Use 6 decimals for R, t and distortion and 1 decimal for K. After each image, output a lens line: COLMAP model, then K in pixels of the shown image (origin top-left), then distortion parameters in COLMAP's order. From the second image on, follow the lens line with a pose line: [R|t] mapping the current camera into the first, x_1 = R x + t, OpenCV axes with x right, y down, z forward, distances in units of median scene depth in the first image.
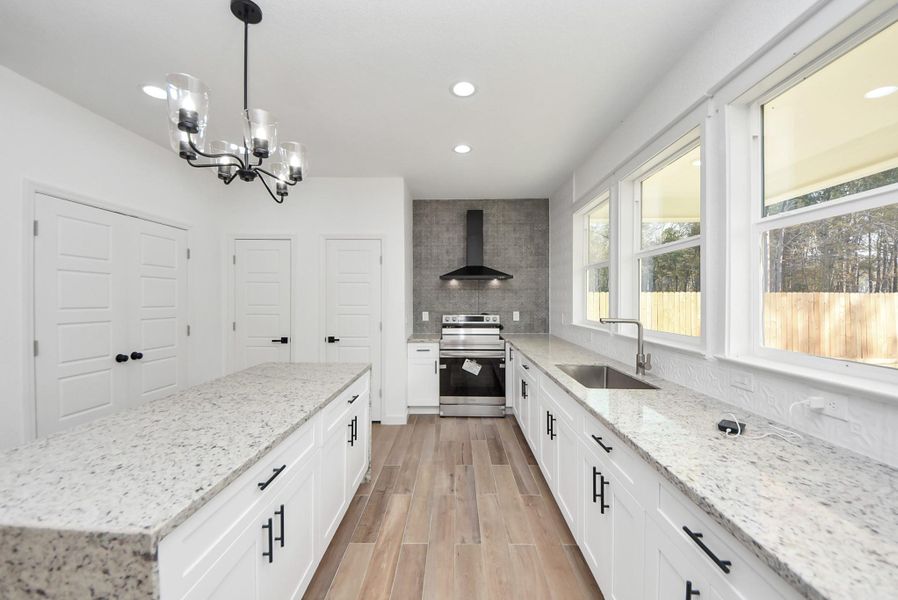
lens RADIAL K [[334.9, 0, 452.5], [0, 334.9, 296.9], [0, 0, 1]] dist [-0.001307, -0.006529]
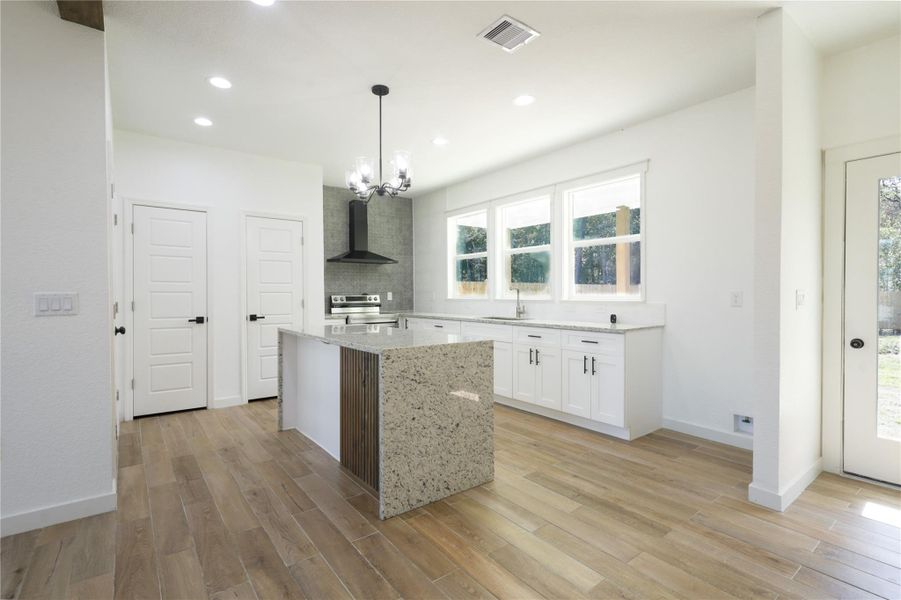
lens RADIAL K [[413.8, 0, 450.5], [0, 413.8, 300.1], [0, 0, 1]] dist [-0.023635, 0.010535]
pose [[0.783150, -0.011159, 0.621733, -0.667314], [-0.003990, 0.999728, 0.022969, 0.044832], [-0.621820, -0.020469, 0.782893, -0.330807]]
